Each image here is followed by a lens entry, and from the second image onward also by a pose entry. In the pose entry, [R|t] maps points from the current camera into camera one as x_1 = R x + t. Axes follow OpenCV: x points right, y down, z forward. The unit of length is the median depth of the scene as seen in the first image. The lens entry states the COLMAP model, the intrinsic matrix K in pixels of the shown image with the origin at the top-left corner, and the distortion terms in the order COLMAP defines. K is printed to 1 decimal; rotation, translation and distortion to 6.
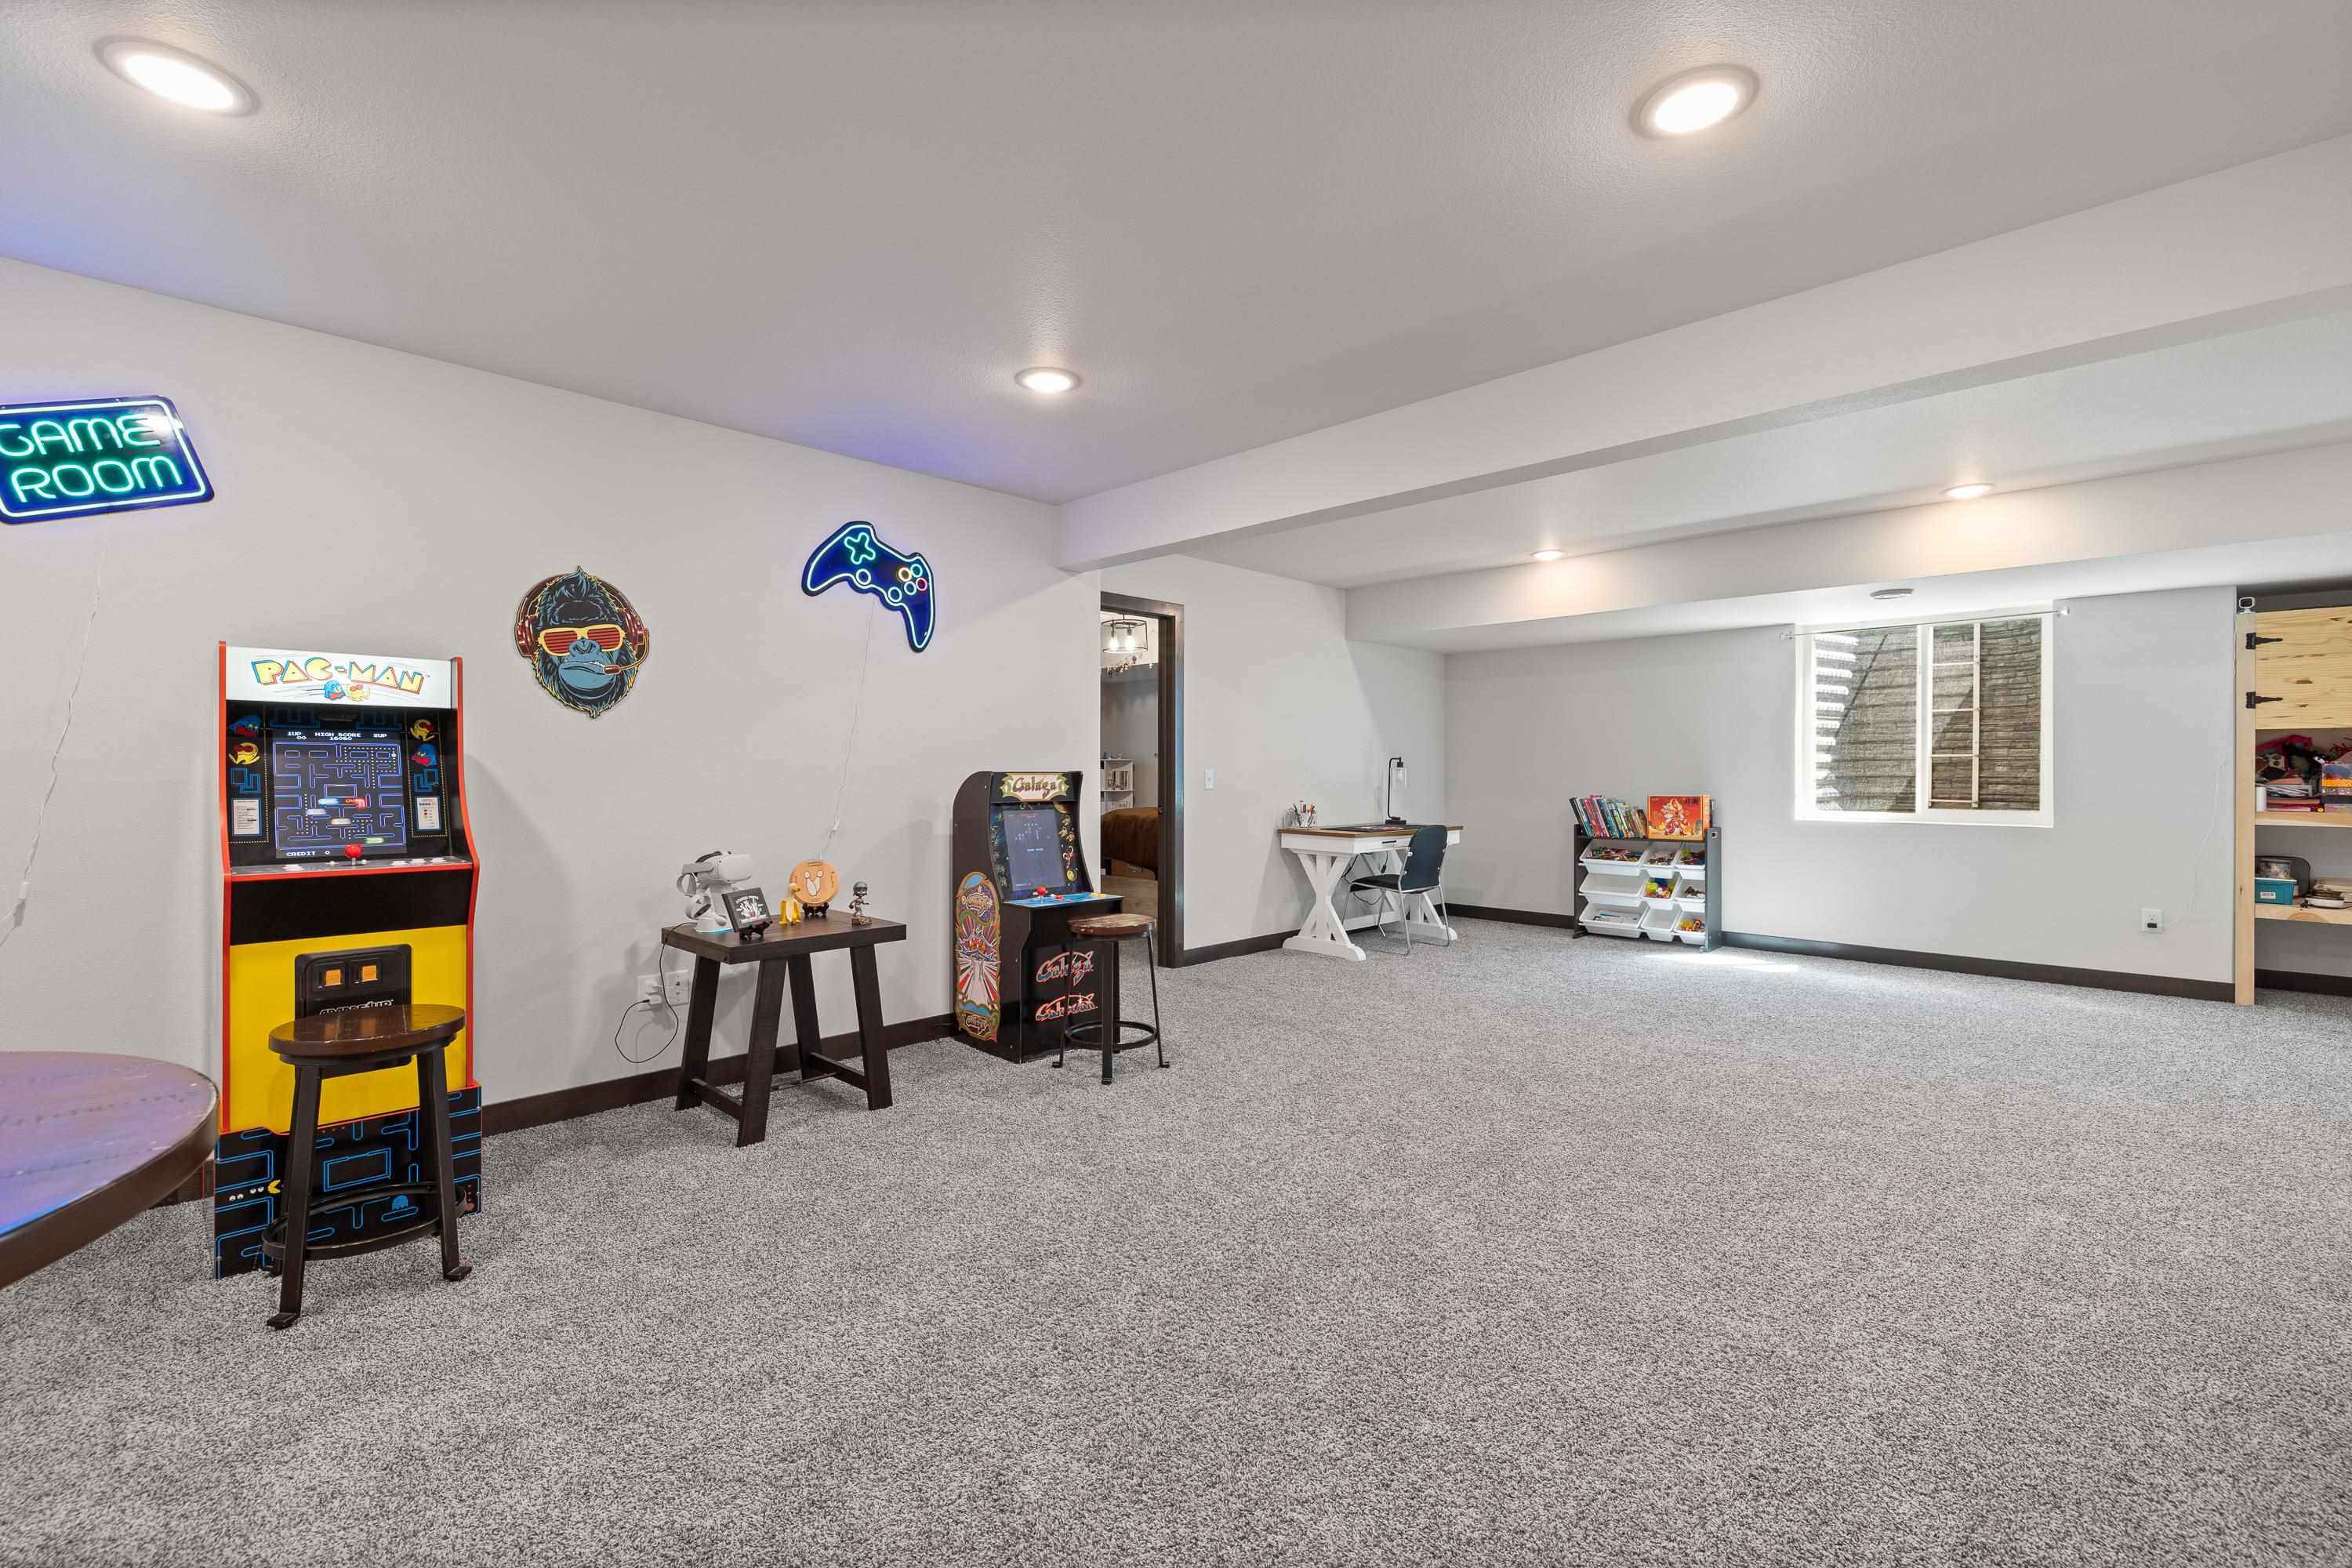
lens RADIAL K [[1028.1, 0, 1198.7], [0, 1028.1, 779.7], [0, 0, 1]] dist [0.003980, 0.001101]
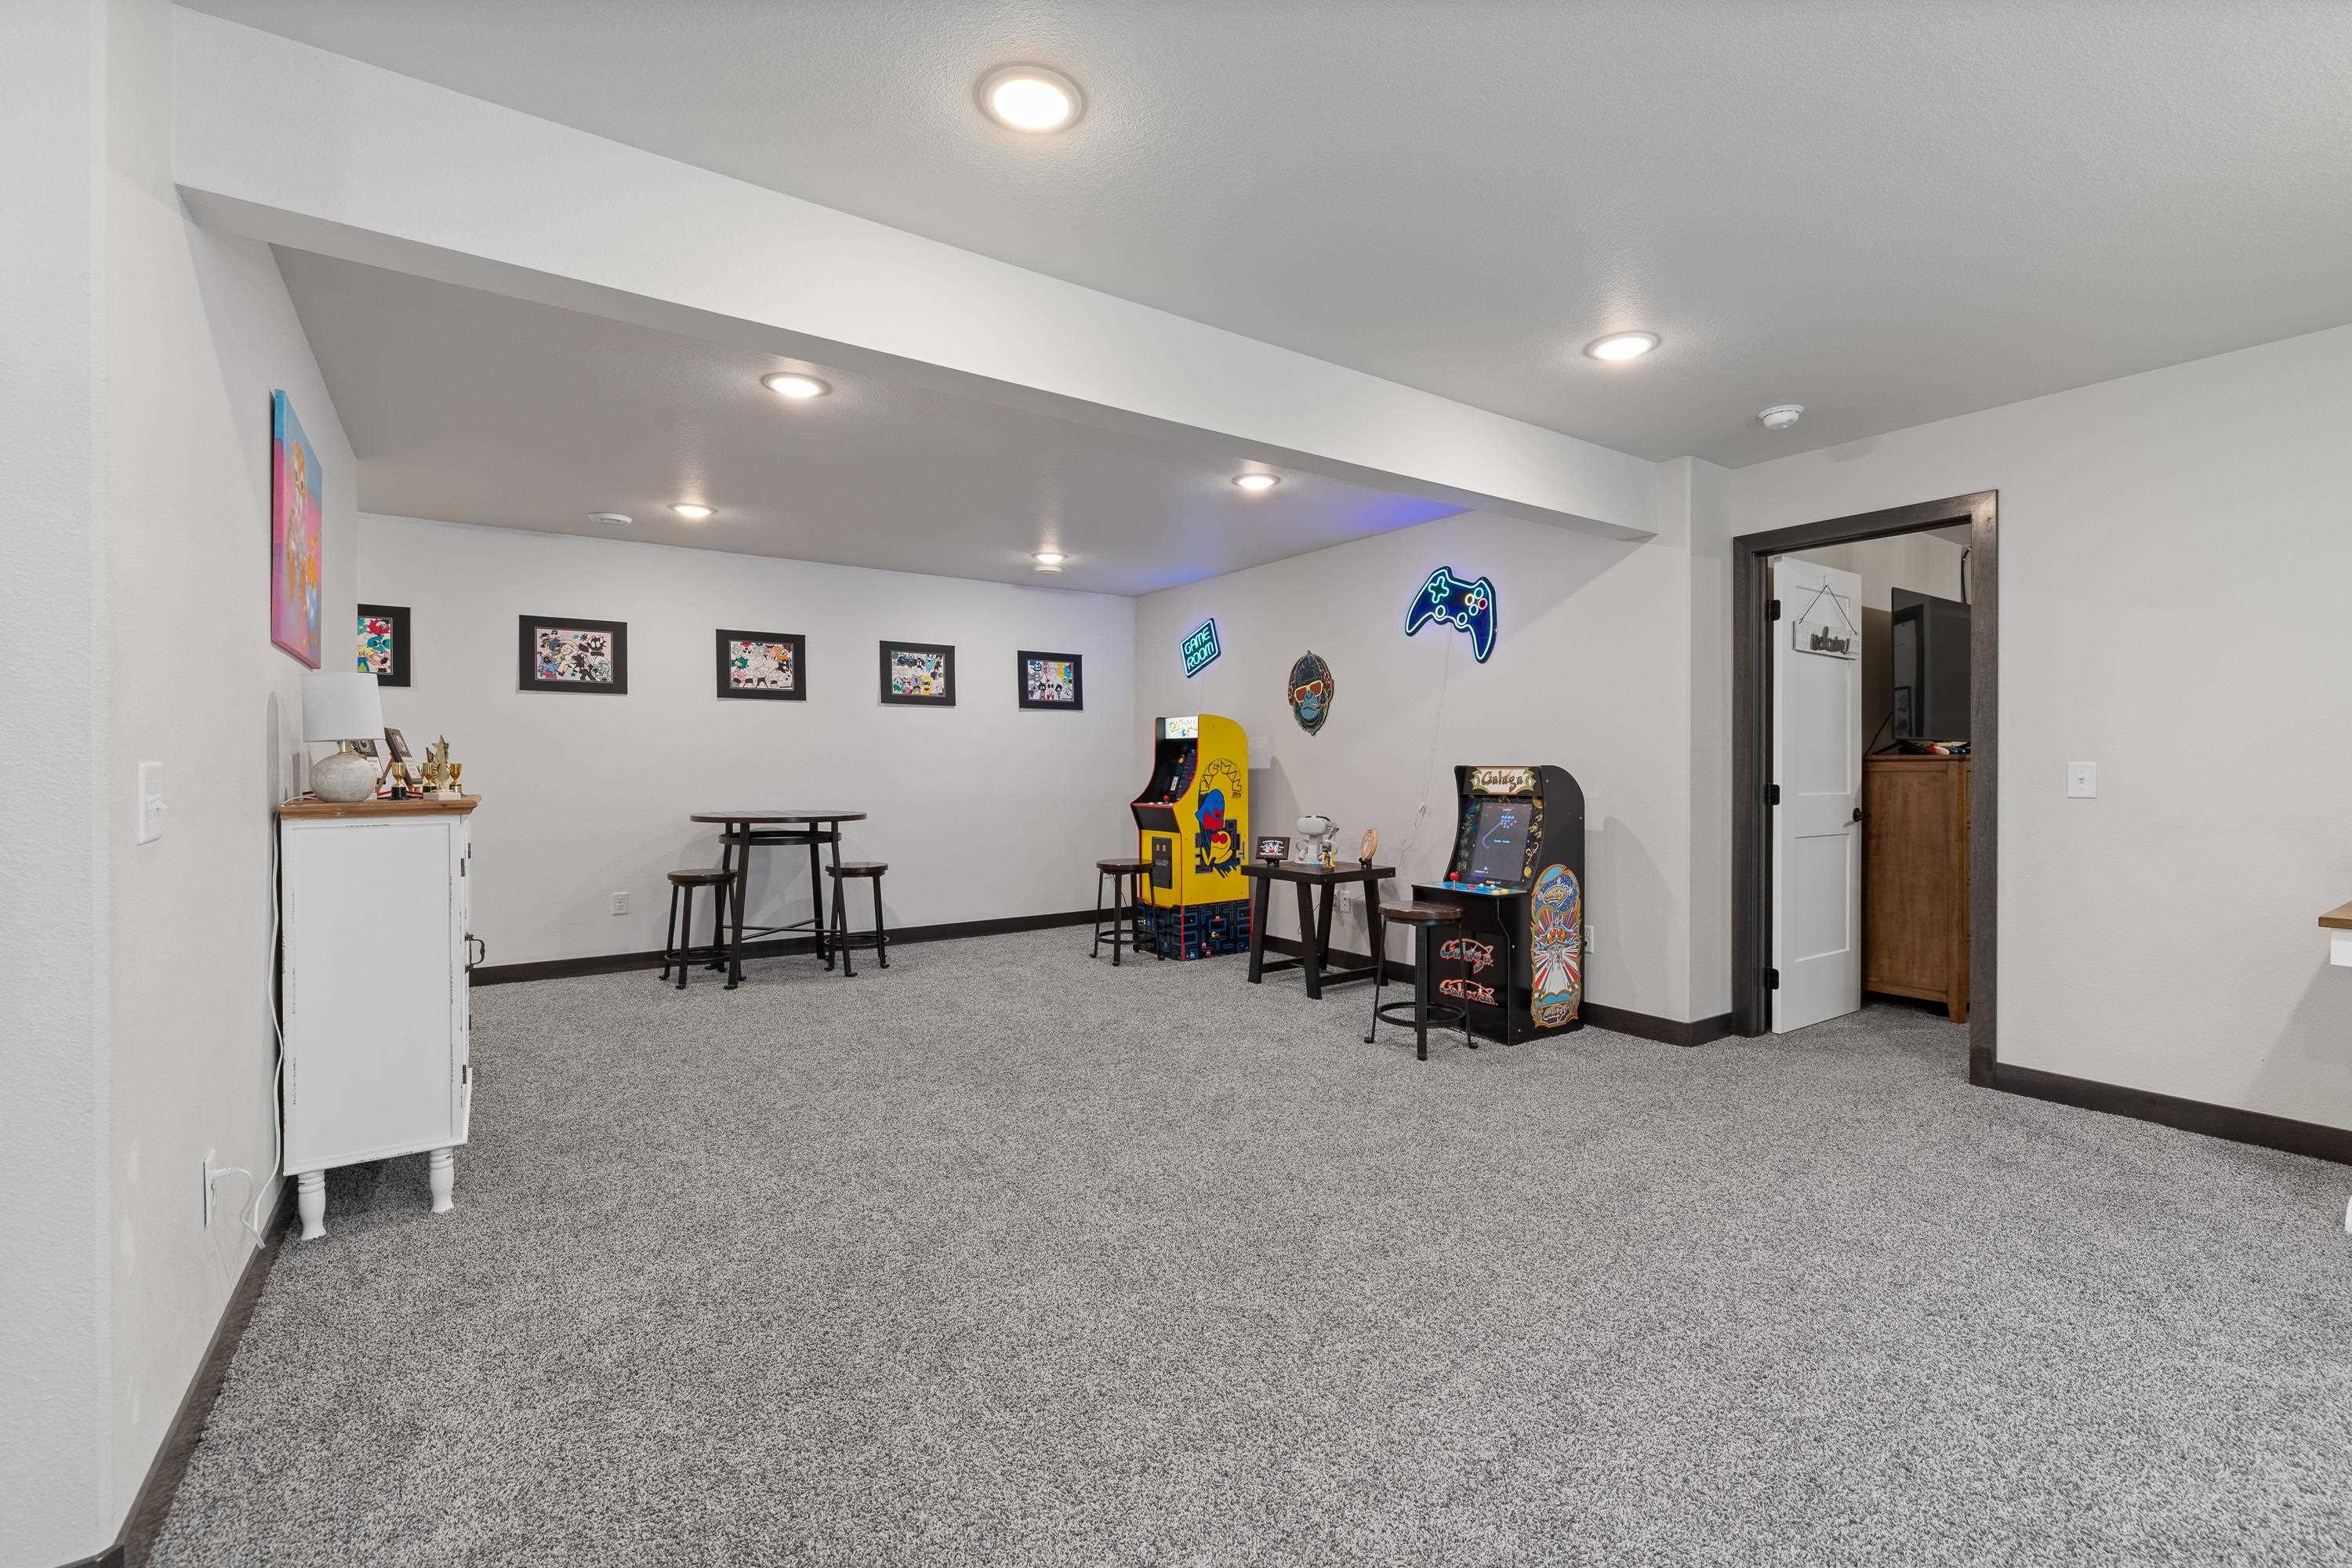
lens RADIAL K [[1028.1, 0, 1176.1], [0, 1028.1, 776.5], [0, 0, 1]] dist [0.003980, 0.001101]
pose [[-0.215421, 0.011633, -0.976452, 0.376989], [-0.007083, 0.999884, 0.013475, -0.003616], [0.976496, 0.009819, -0.215313, 0.368667]]
